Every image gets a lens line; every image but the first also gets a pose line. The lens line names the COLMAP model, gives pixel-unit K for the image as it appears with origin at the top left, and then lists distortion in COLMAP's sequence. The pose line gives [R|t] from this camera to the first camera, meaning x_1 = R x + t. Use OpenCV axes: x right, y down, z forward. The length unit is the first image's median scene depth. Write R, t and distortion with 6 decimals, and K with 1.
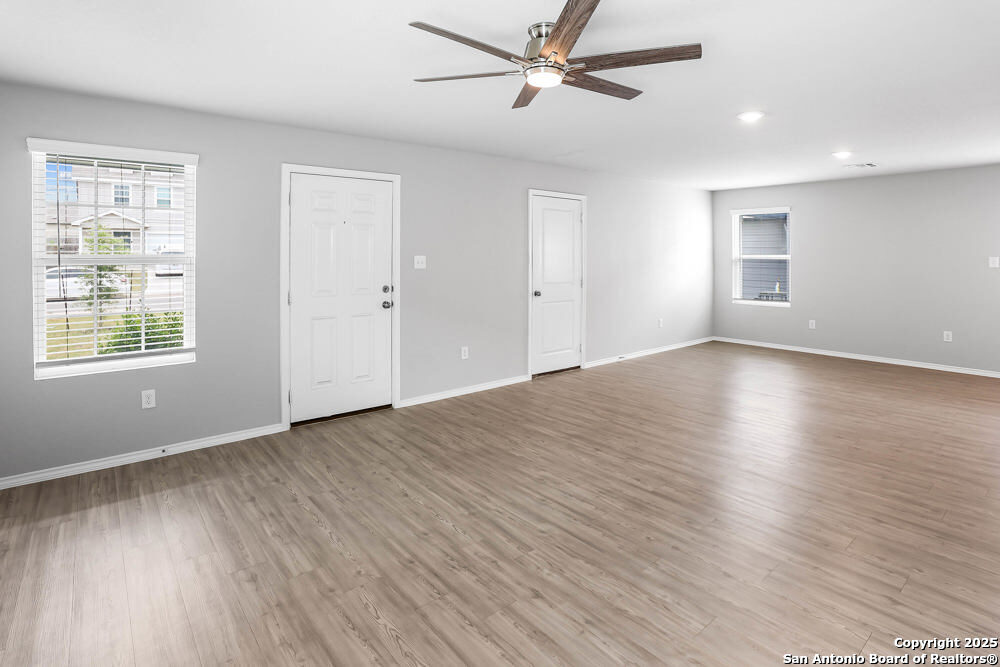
lens RADIAL K [[502.6, 0, 500.2], [0, 502.6, 272.8], [0, 0, 1]] dist [-0.056618, 0.026186]
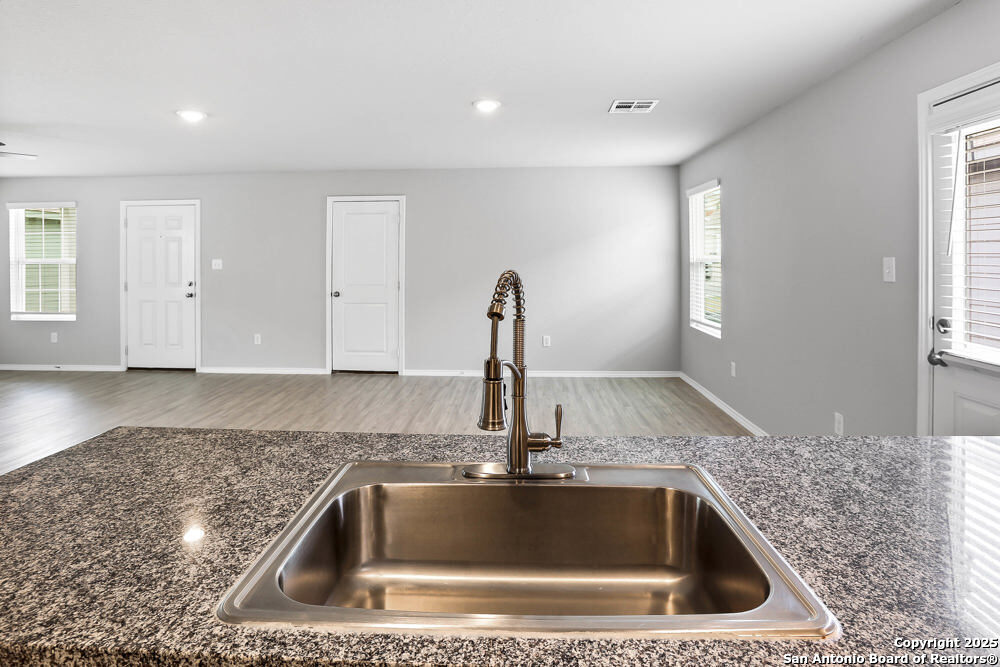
lens RADIAL K [[518.4, 0, 494.5], [0, 518.4, 260.0], [0, 0, 1]] dist [-0.057561, 0.022295]
pose [[0.739428, -0.000081, -0.673236, 1.278111], [-0.015383, 0.999737, -0.017015, -0.021038], [0.673060, 0.022938, 0.739232, 0.505850]]
